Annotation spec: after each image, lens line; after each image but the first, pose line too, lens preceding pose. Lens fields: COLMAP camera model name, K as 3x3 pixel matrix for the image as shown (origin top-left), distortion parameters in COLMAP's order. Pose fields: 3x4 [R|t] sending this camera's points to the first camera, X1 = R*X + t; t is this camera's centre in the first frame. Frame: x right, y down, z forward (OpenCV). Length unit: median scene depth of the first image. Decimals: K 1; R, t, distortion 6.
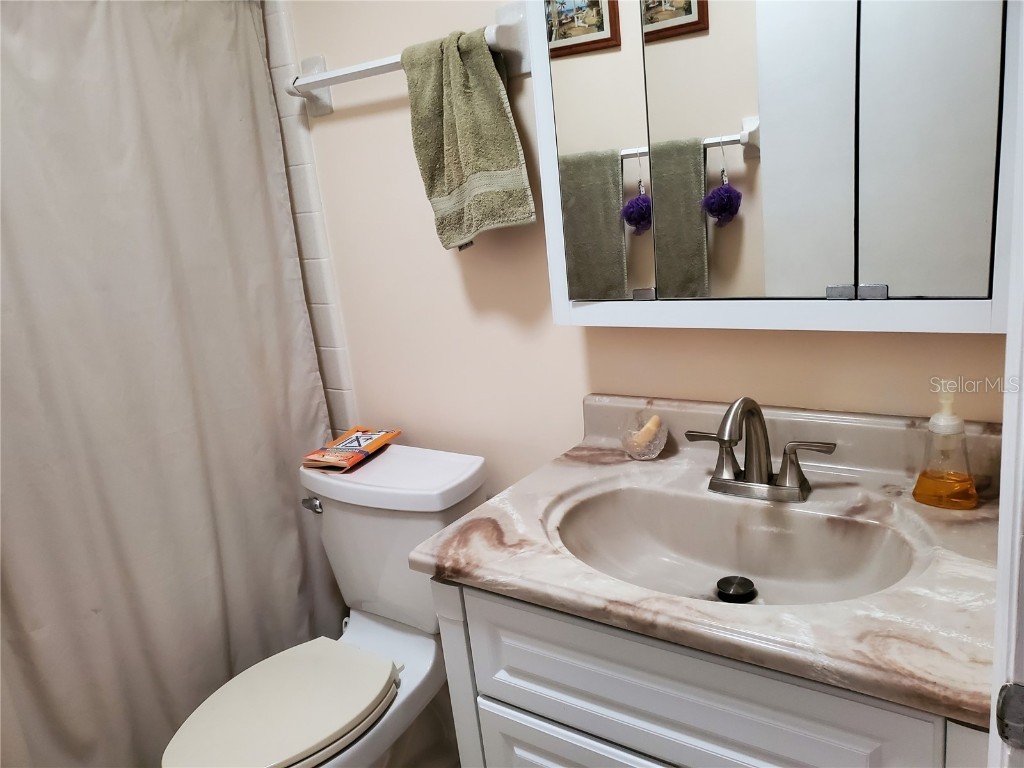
lens RADIAL K [[798.5, 0, 512.0], [0, 798.5, 384.0], [0, 0, 1]] dist [0.117496, -0.286277]
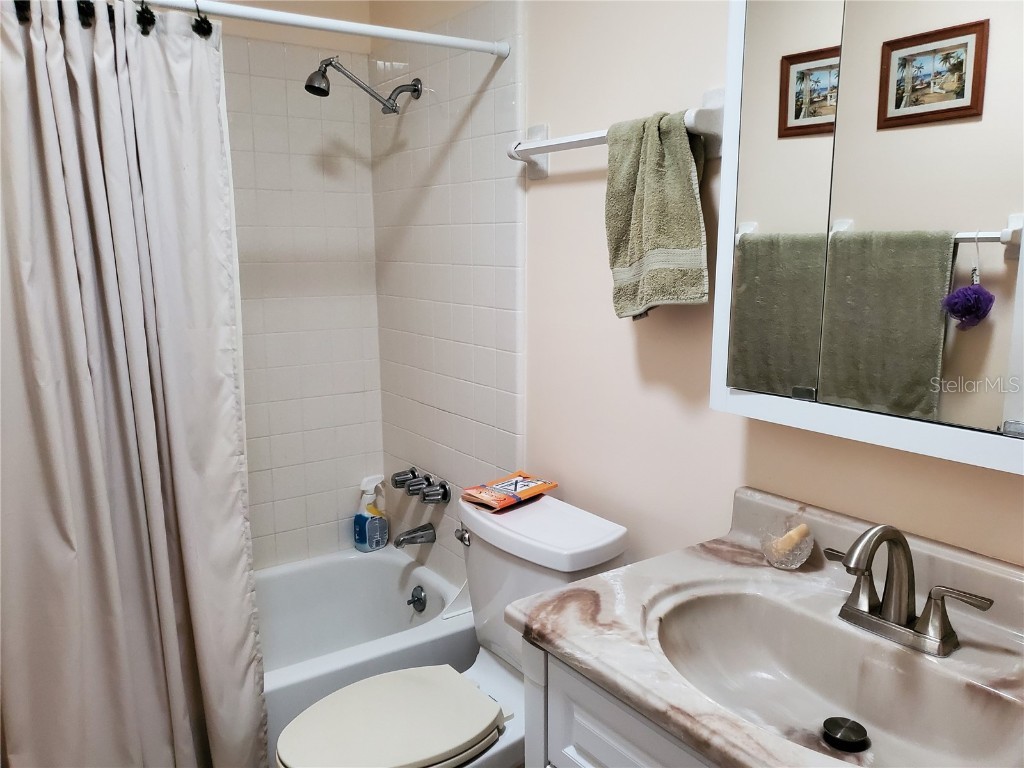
lens RADIAL K [[806.0, 0, 509.9], [0, 806.0, 386.8], [0, 0, 1]] dist [0.011758, 0.017790]
pose [[0.940559, 0.159655, -0.299767, 0.114788], [-0.176517, 0.983845, -0.029853, -0.029294], [0.290158, 0.080992, 0.953545, -0.004707]]
